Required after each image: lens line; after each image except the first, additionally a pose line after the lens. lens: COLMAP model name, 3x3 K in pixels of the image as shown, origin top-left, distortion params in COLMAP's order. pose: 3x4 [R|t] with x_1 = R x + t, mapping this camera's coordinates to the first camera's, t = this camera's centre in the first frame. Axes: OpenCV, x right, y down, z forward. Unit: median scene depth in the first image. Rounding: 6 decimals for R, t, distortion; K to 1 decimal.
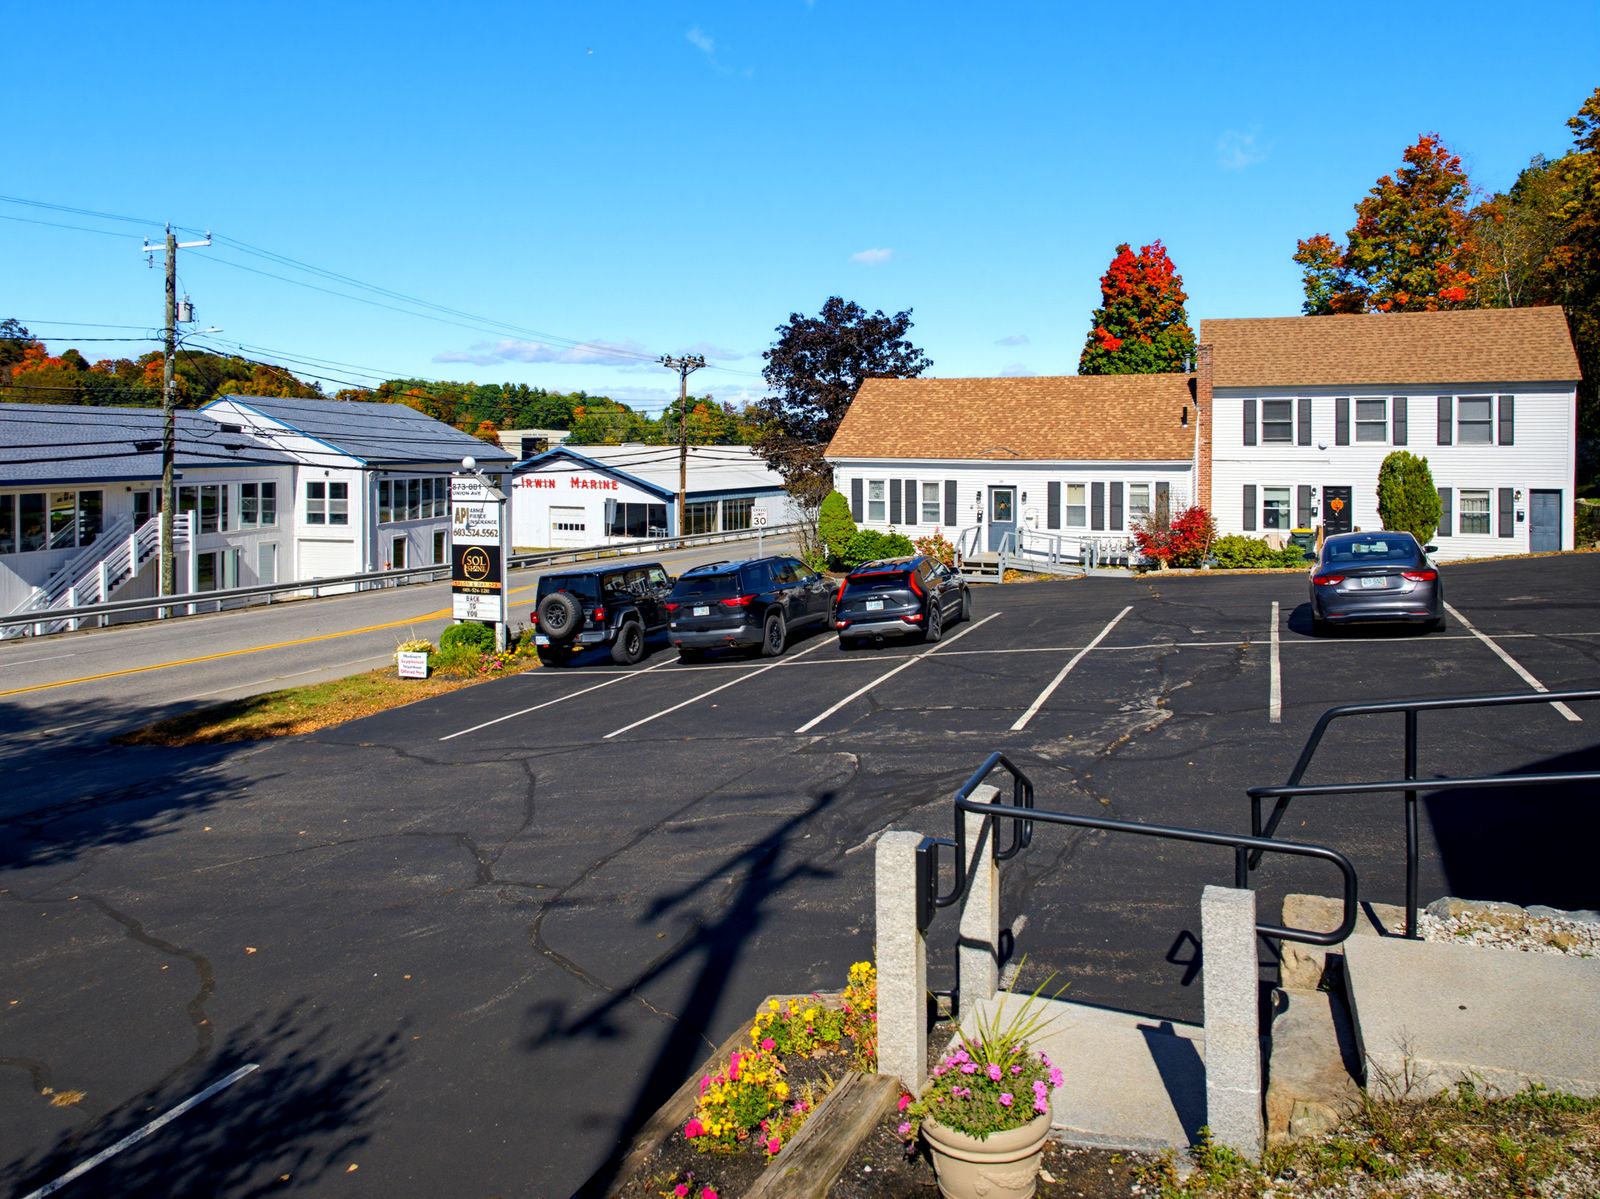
lens RADIAL K [[1137.4, 0, 806.7], [0, 1137.4, 446.2], [0, 0, 1]] dist [-0.000575, -0.004205]
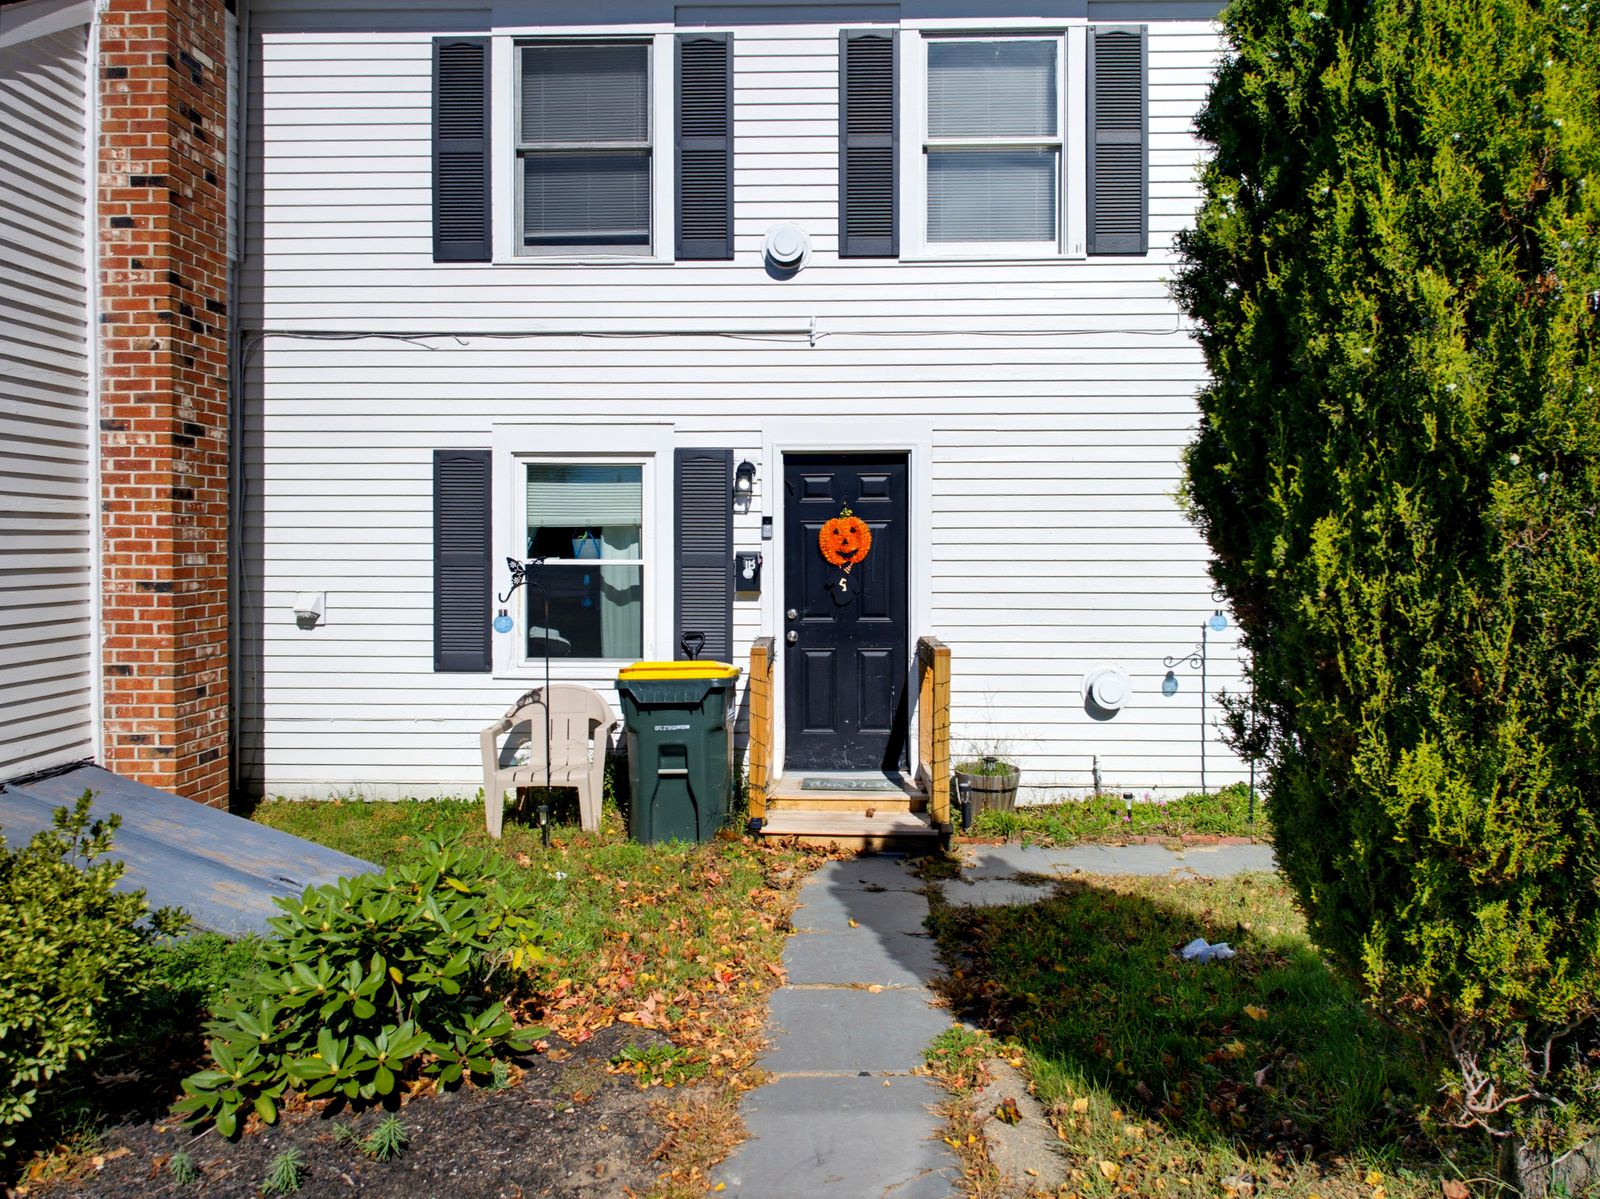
lens RADIAL K [[1107.9, 0, 811.5], [0, 1107.9, 581.5], [0, 0, 1]] dist [-0.005192, -0.002704]
pose [[0.936275, -0.010341, 0.351115, 0.380303], [-0.001036, 0.999481, 0.032198, 0.051497], [-0.351265, -0.030509, 0.935779, 0.793040]]
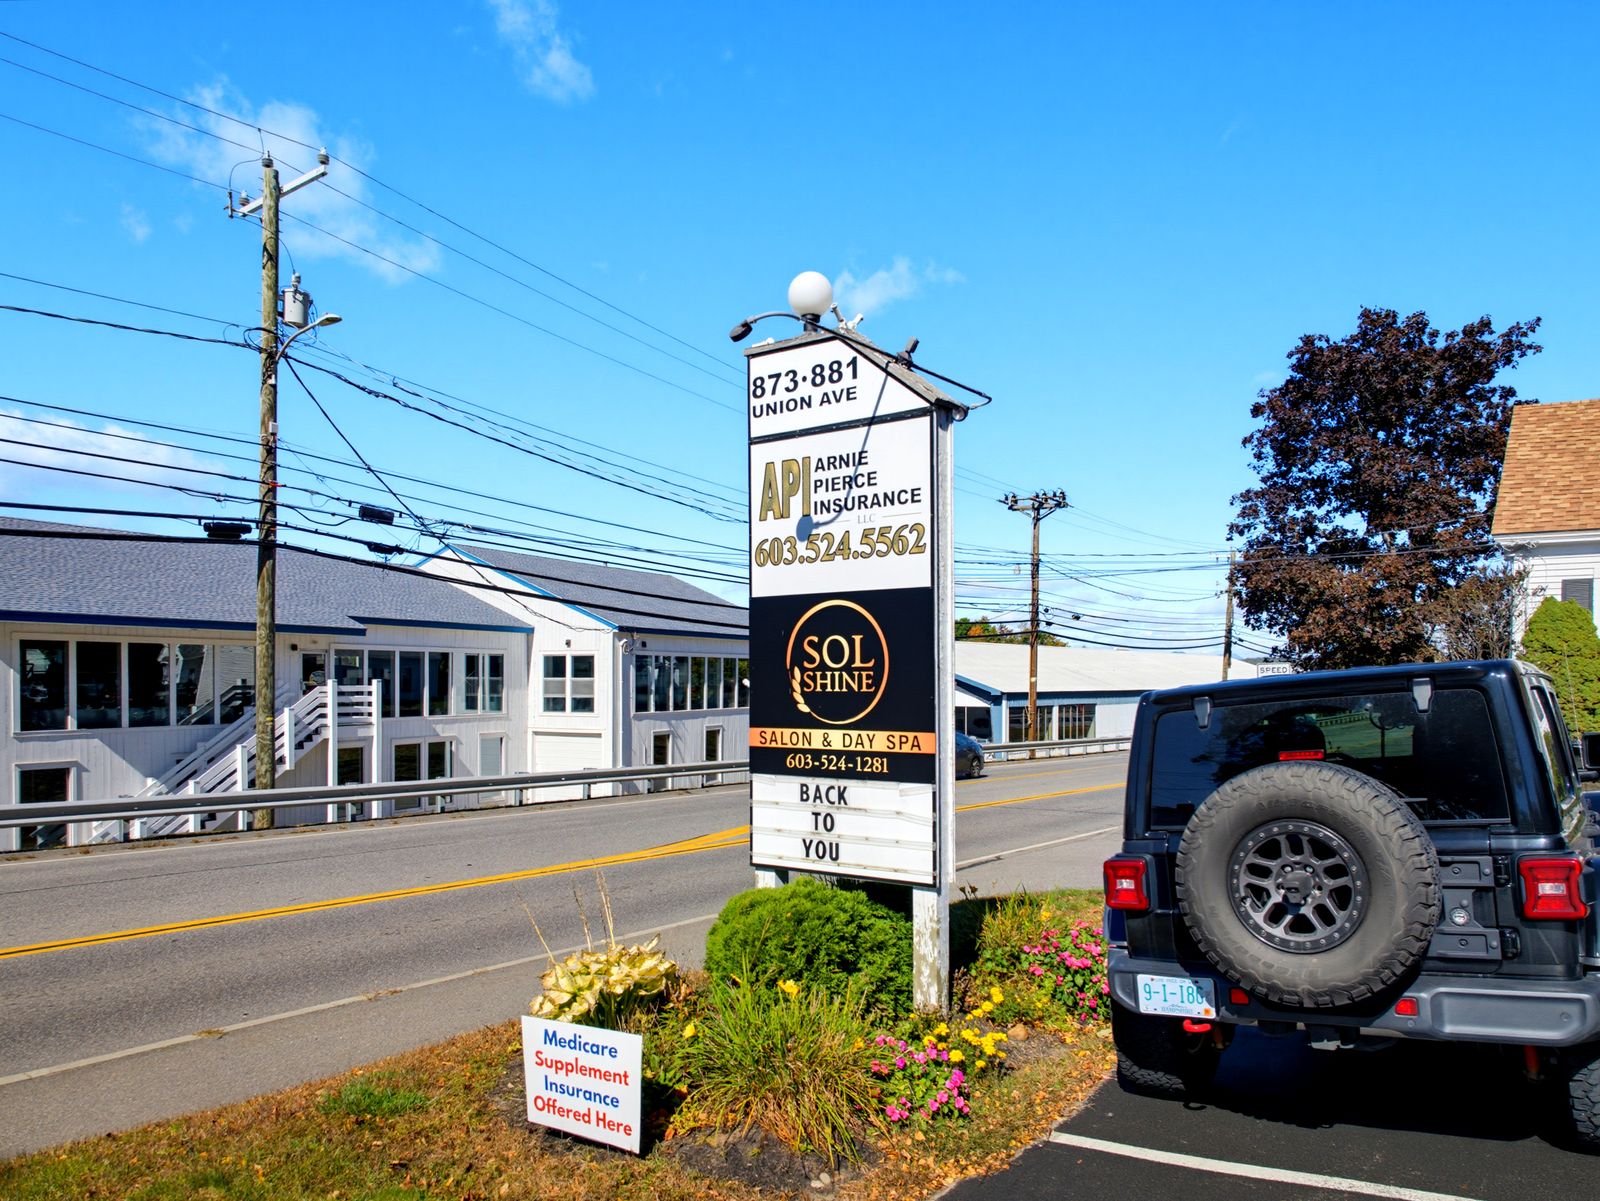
lens RADIAL K [[1119.3, 0, 799.9], [0, 1119.3, 685.8], [0, 0, 1]] dist [0.005255, -0.003654]
pose [[0.972220, 0.005208, -0.234013, -0.162275], [-0.004033, 0.999977, 0.005500, 0.073210], [0.234036, -0.004403, 0.972218, 0.507404]]
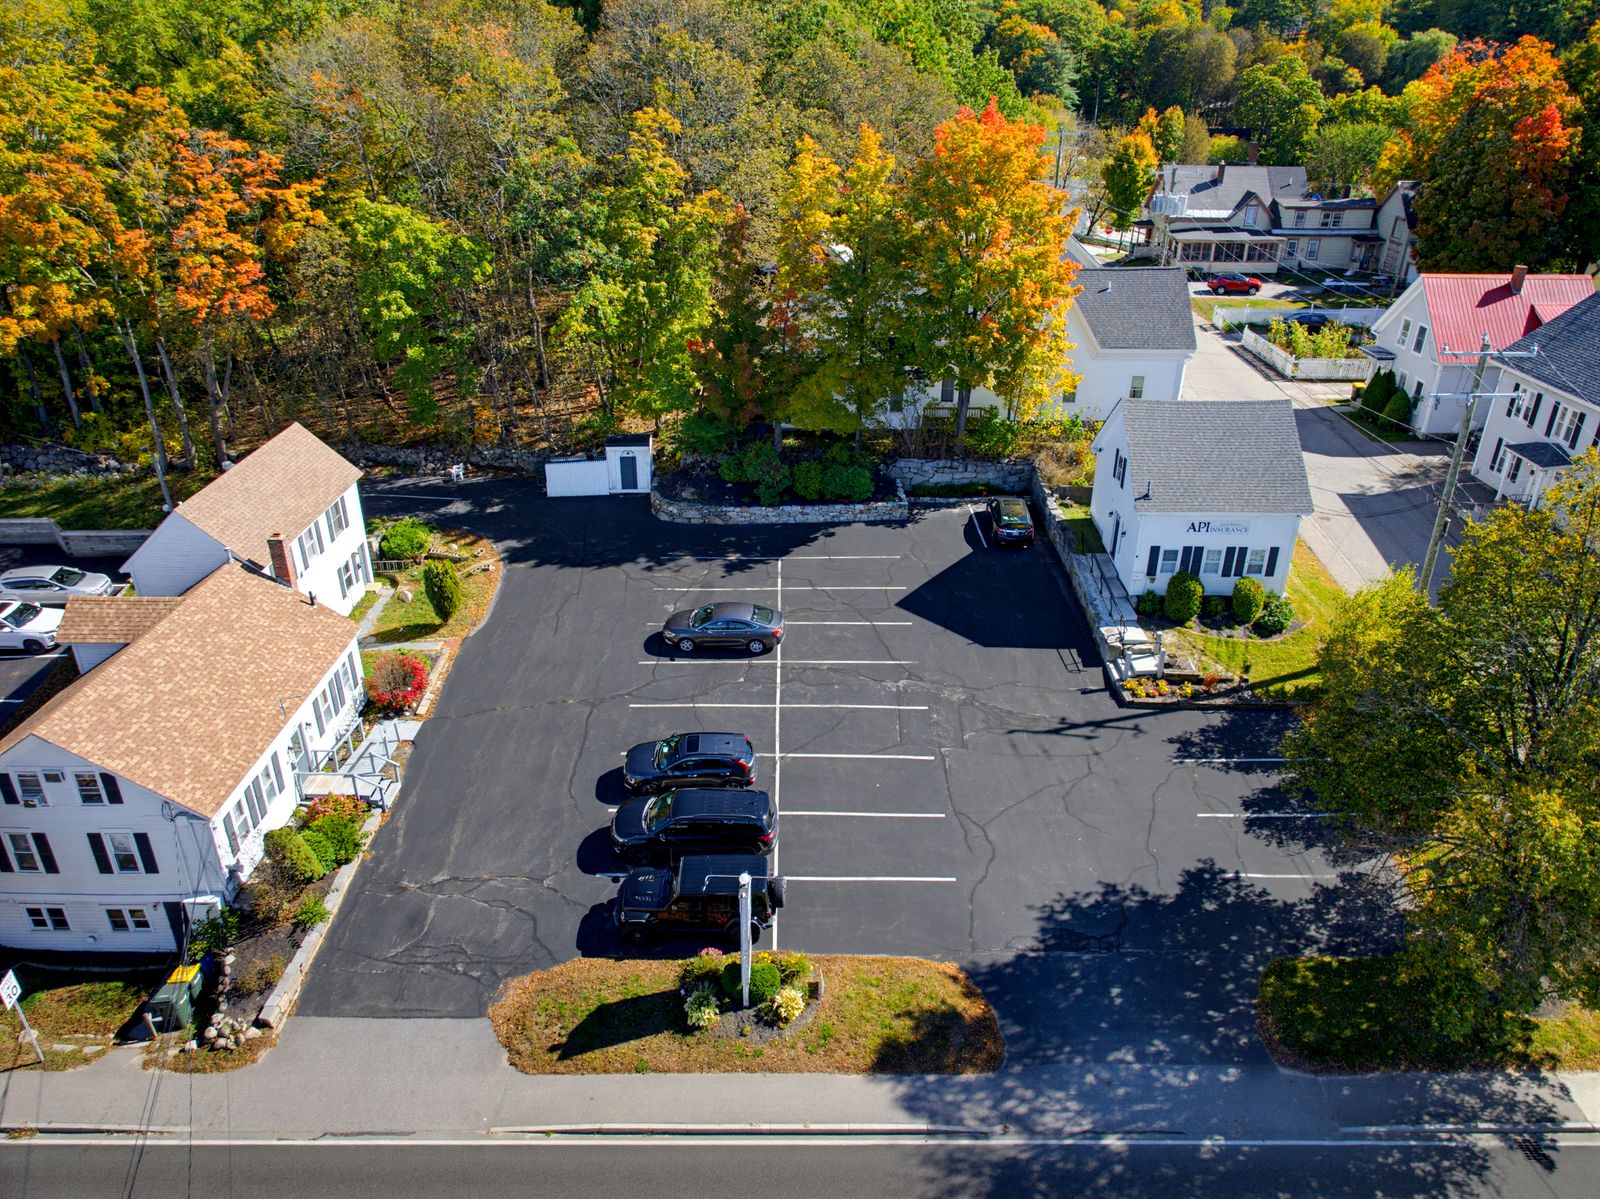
lens RADIAL K [[1088.7, 0, 800.8], [0, 1088.7, 602.9], [0, 0, 1]] dist [-0.003231, -0.000062]
pose [[-0.374681, -0.415115, 0.829032, -0.789584], [-0.003987, 0.894882, 0.446285, -0.520063], [-0.927145, 0.163909, -0.336951, 0.880936]]
